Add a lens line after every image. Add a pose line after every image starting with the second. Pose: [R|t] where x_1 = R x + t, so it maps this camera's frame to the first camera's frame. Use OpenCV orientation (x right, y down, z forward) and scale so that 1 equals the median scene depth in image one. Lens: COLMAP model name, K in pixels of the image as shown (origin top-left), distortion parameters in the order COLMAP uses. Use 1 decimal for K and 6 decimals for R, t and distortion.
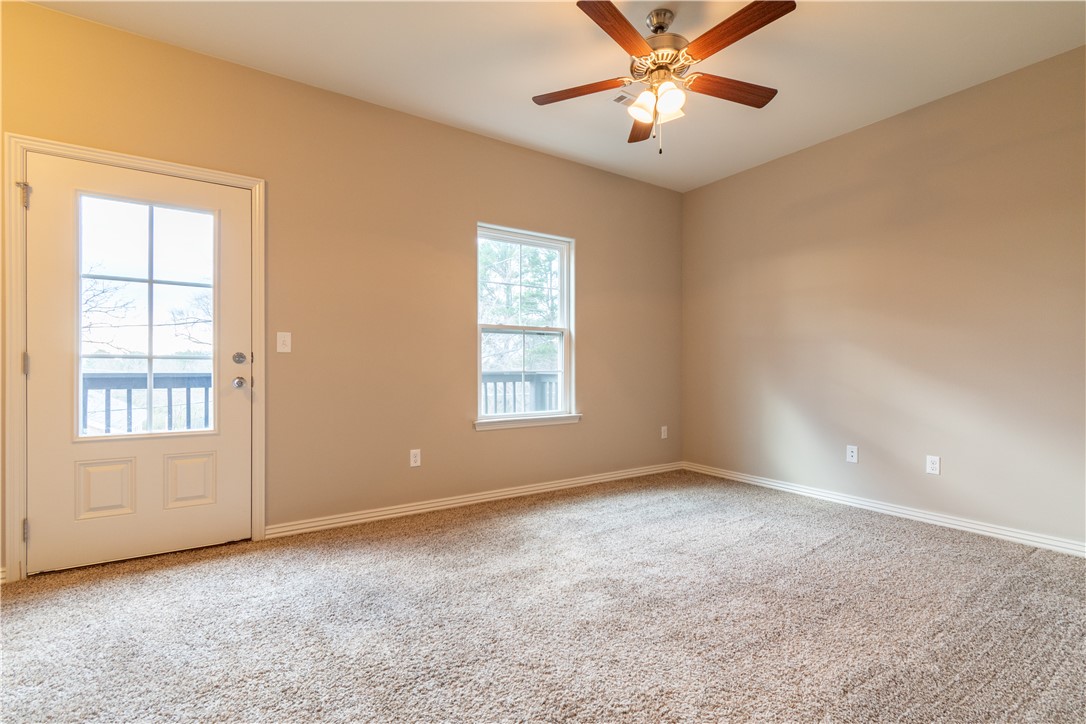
lens RADIAL K [[496.3, 0, 543.0], [0, 496.3, 362.0], [0, 0, 1]] dist [0.023835, -0.000430]
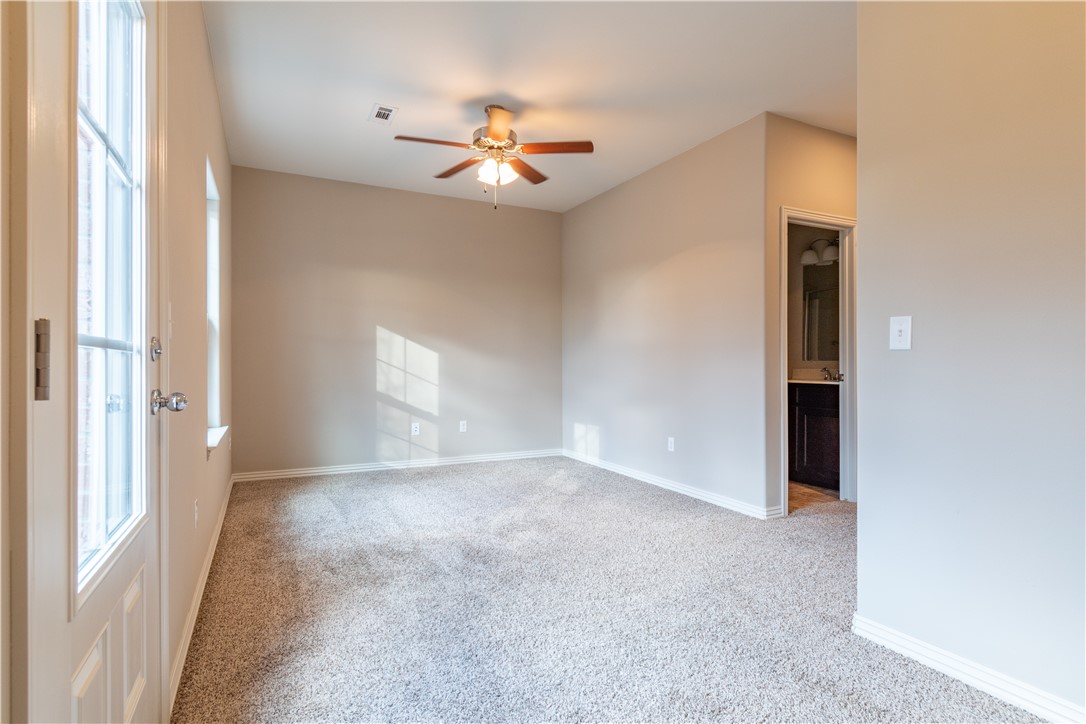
lens RADIAL K [[554.3, 0, 543.0], [0, 554.3, 362.0], [0, 0, 1]] dist [-0.000378, -0.000037]
pose [[0.134566, 0.002428, 0.990902, -1.001525], [-0.008797, 0.999961, -0.001255, -0.001146], [-0.990866, -0.008548, 0.134582, 0.538559]]
